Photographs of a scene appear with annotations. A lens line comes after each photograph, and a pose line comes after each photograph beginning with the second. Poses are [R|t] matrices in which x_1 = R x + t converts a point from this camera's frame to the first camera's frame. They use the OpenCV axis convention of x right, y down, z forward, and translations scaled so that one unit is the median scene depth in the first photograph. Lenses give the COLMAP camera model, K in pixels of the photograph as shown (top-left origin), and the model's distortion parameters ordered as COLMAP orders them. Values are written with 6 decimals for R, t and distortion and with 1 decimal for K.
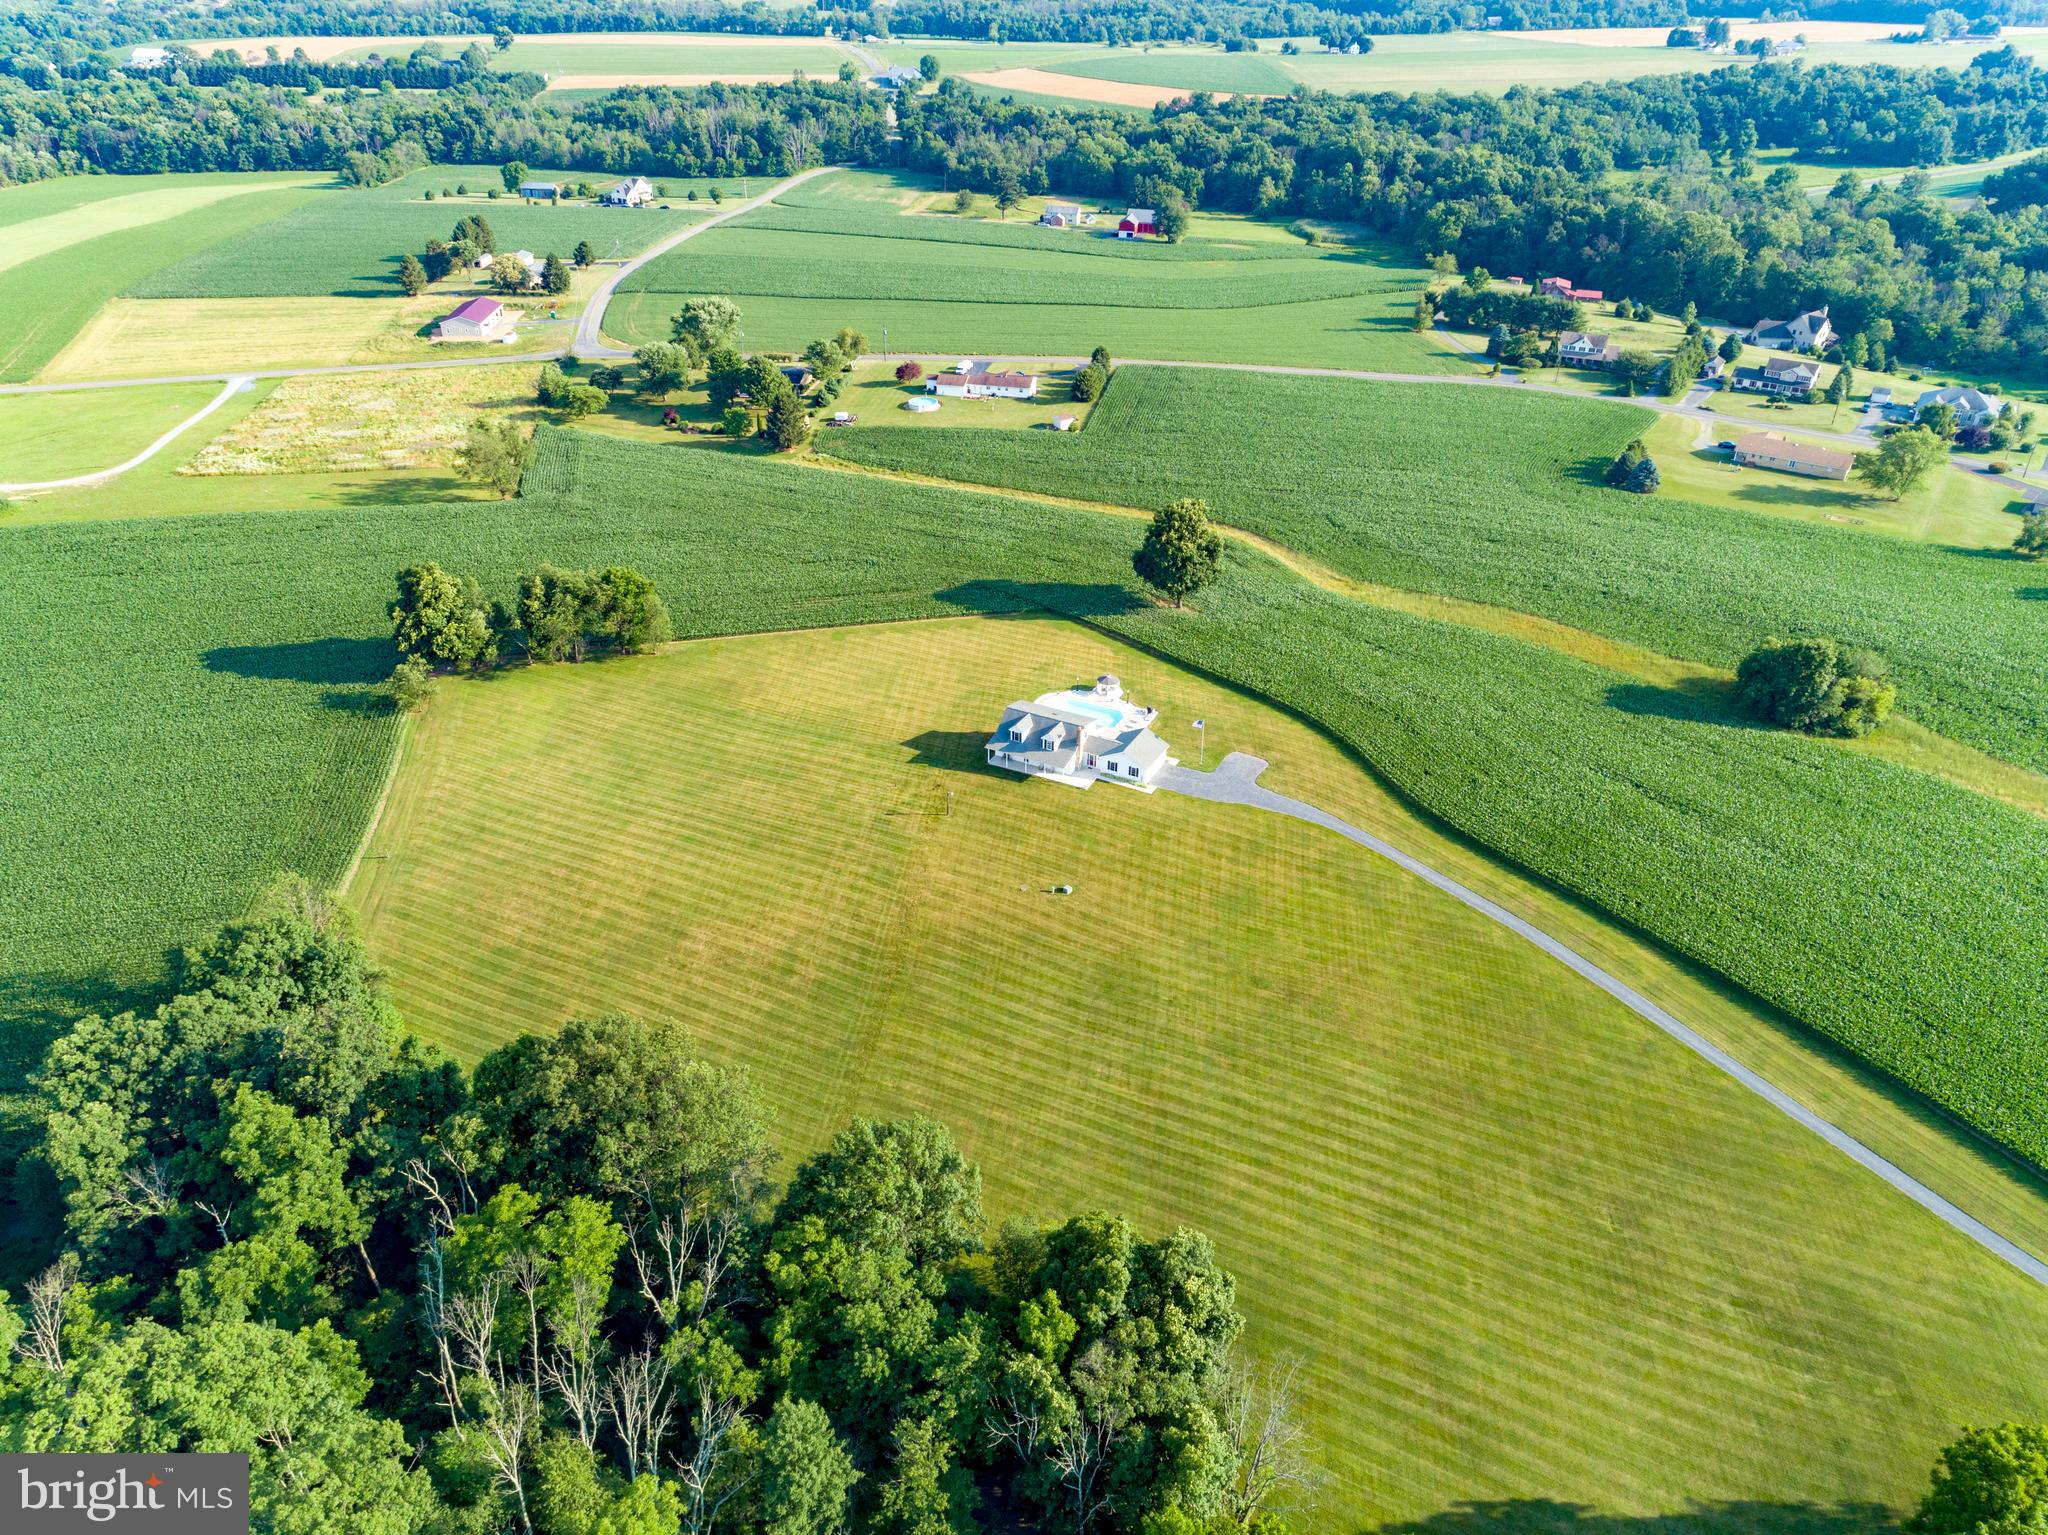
lens RADIAL K [[1549.0, 0, 1022.0], [0, 1549.0, 755.0], [0, 0, 1]] dist [0.018720, 0.013614]
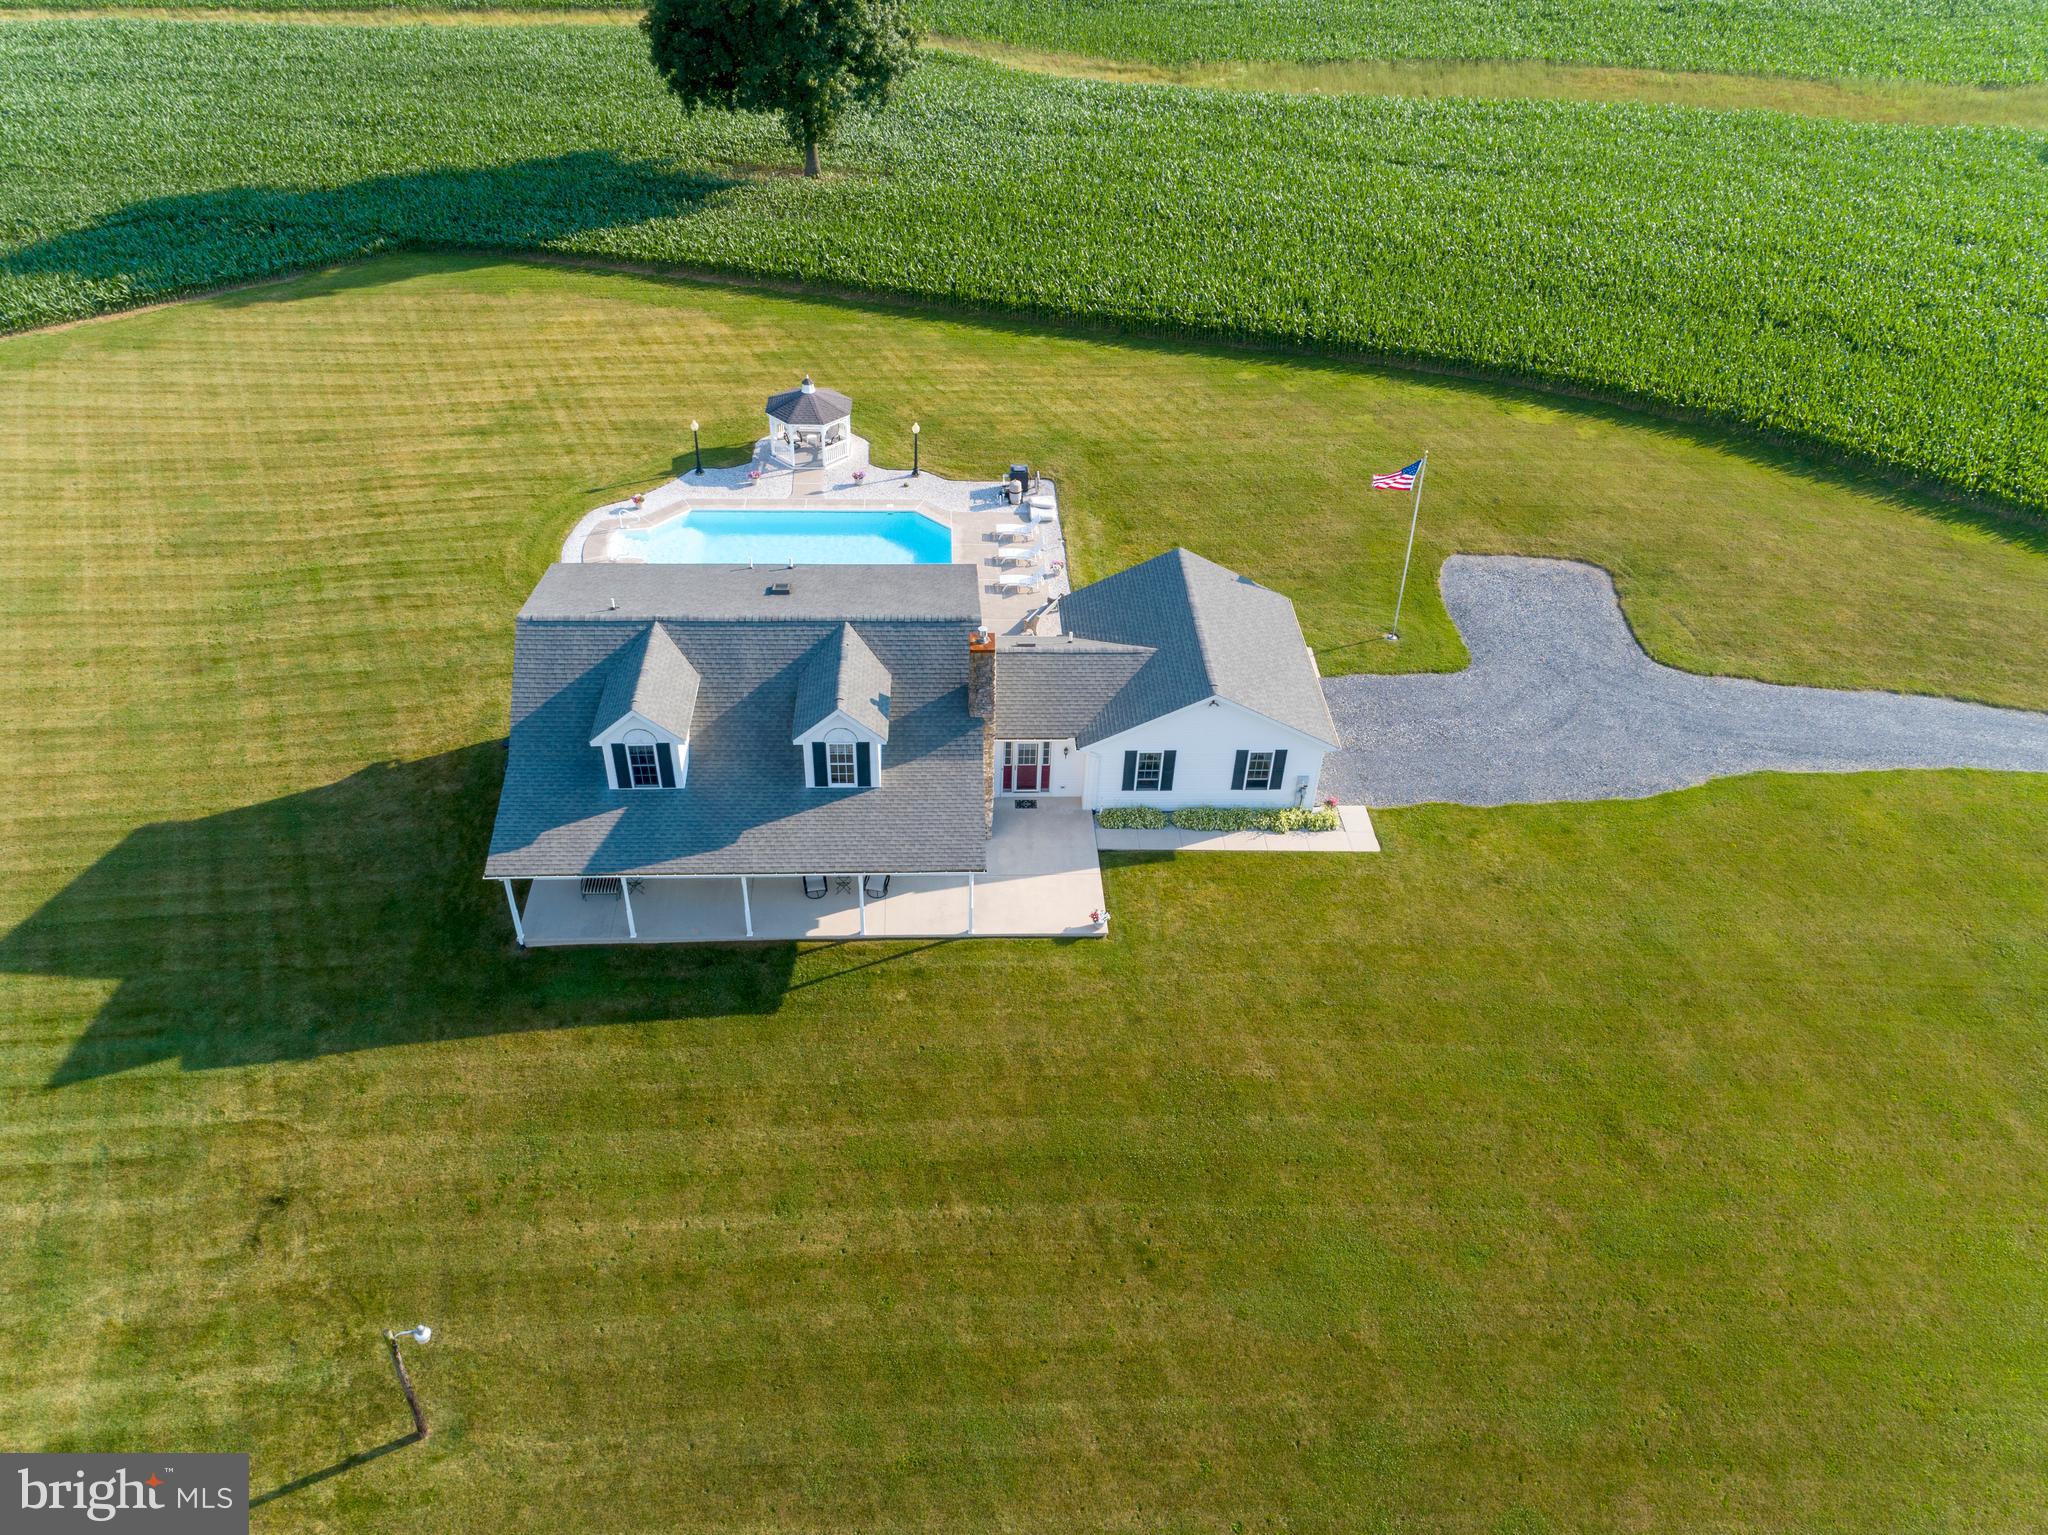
lens RADIAL K [[1549.0, 0, 1022.0], [0, 1549.0, 755.0], [0, 0, 1]] dist [0.018720, 0.013614]
pose [[0.867962, -0.293678, 0.400494, -0.023167], [0.231407, 0.952685, 0.197081, -0.023849], [-0.439423, -0.078382, 0.894854, 0.501962]]
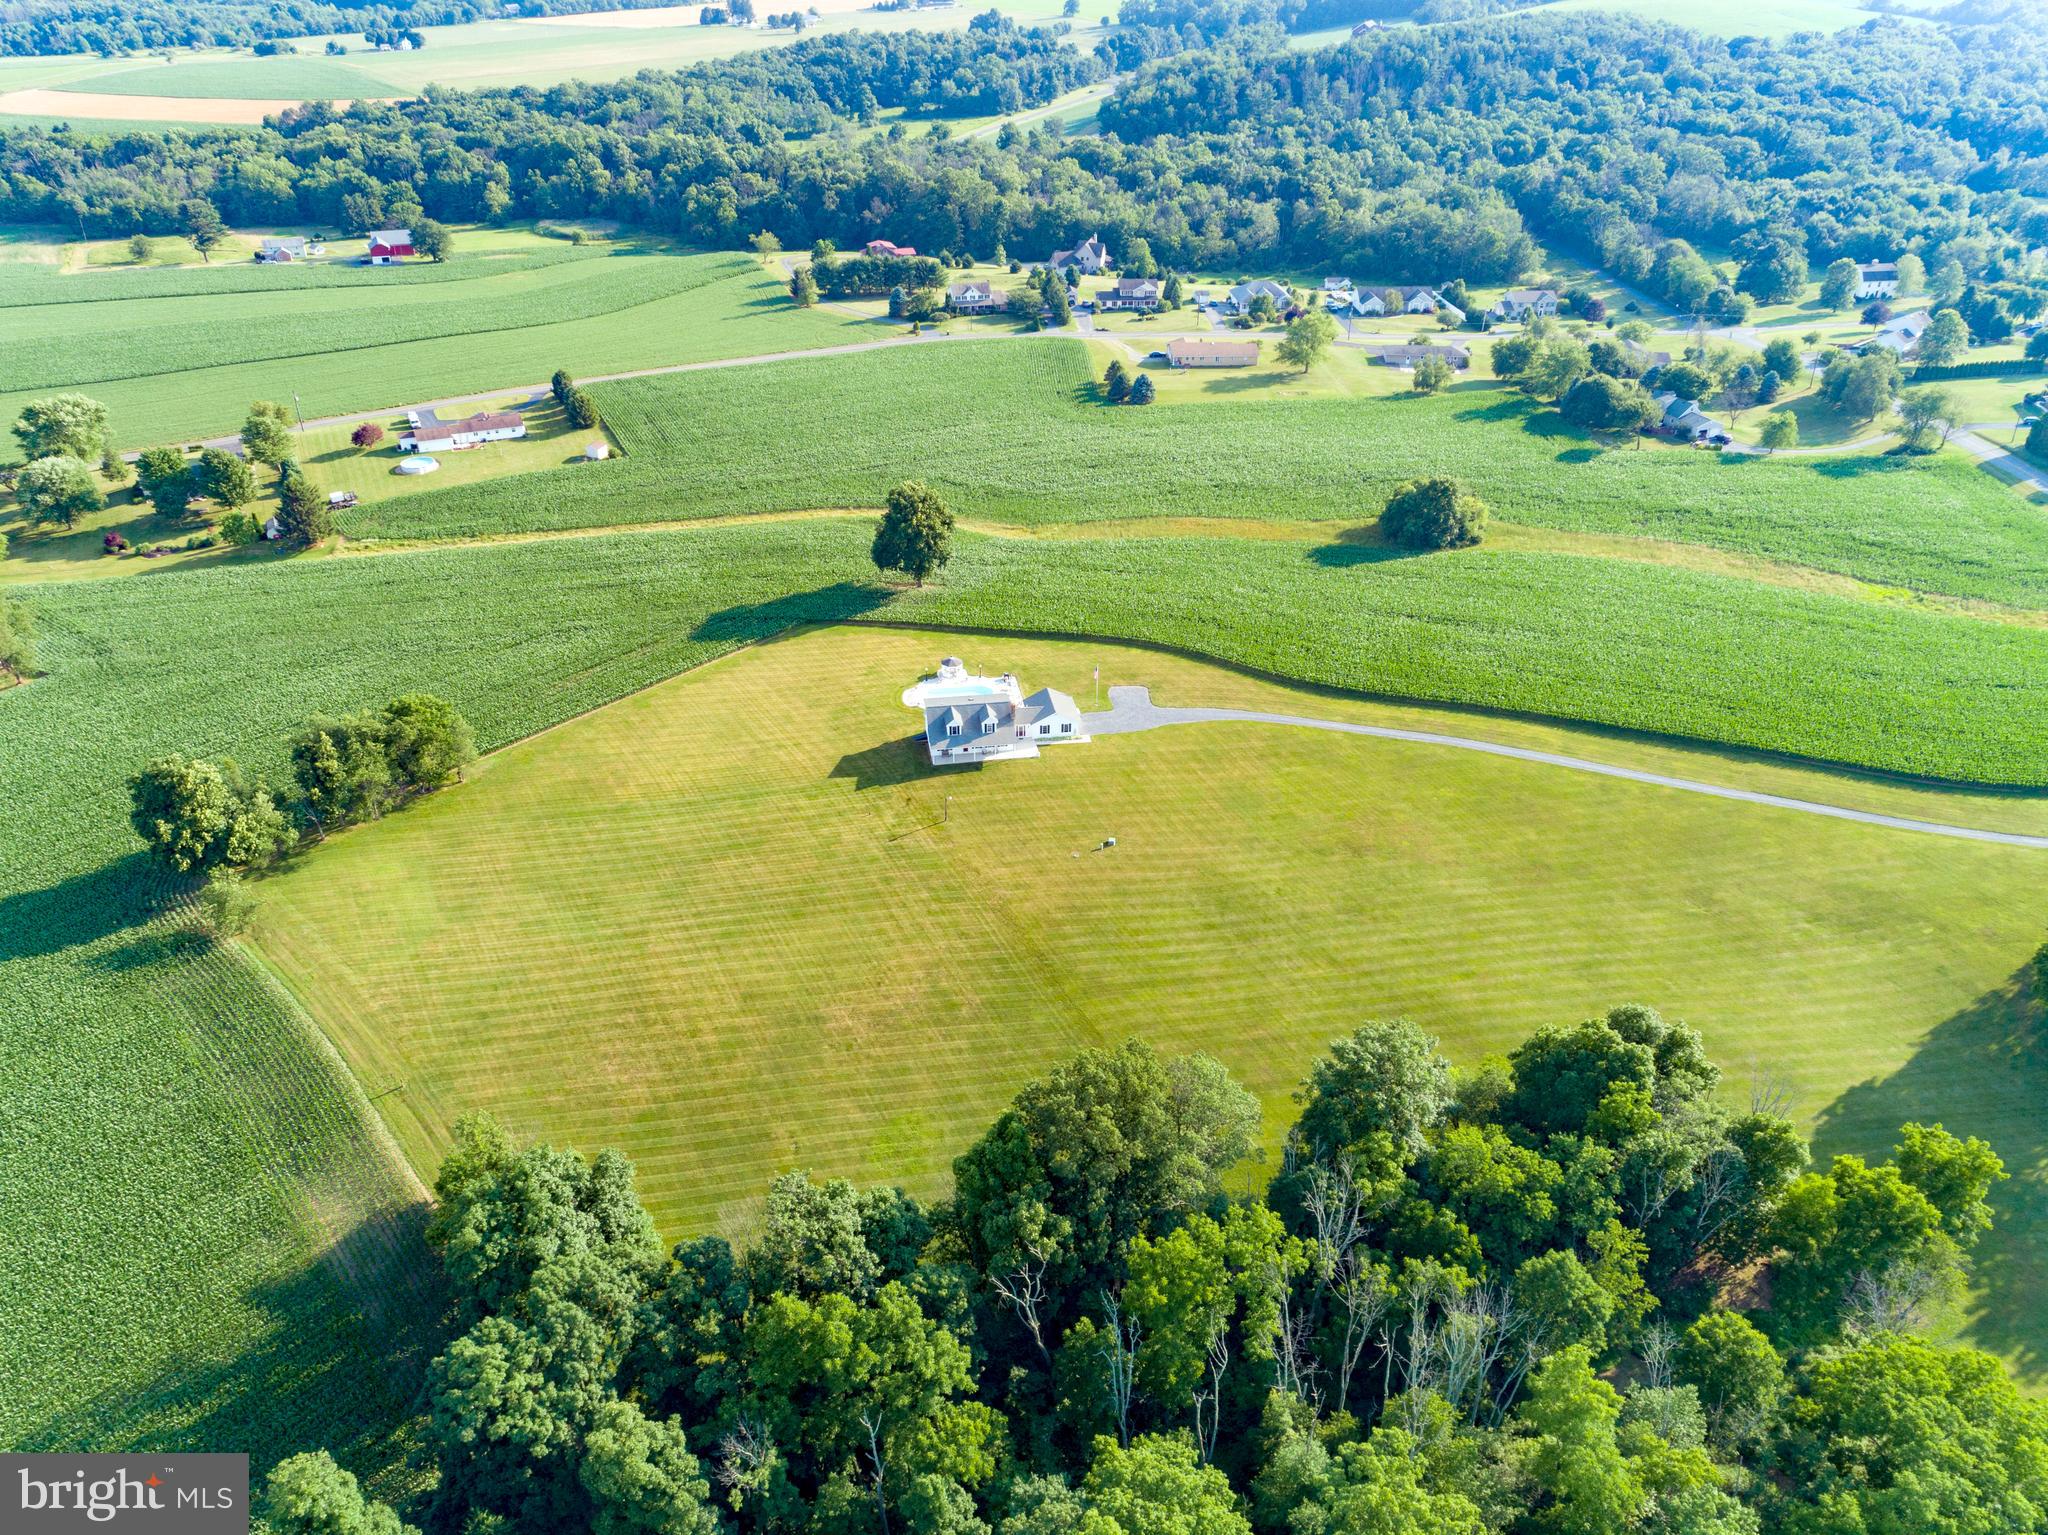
lens RADIAL K [[1549.0, 0, 1022.0], [0, 1549.0, 755.0], [0, 0, 1]] dist [0.018720, 0.013614]
pose [[0.811196, -0.301596, 0.501000, -0.295631], [0.297521, 0.950425, 0.090413, -0.046133], [-0.503431, 0.075715, 0.860712, 0.064547]]
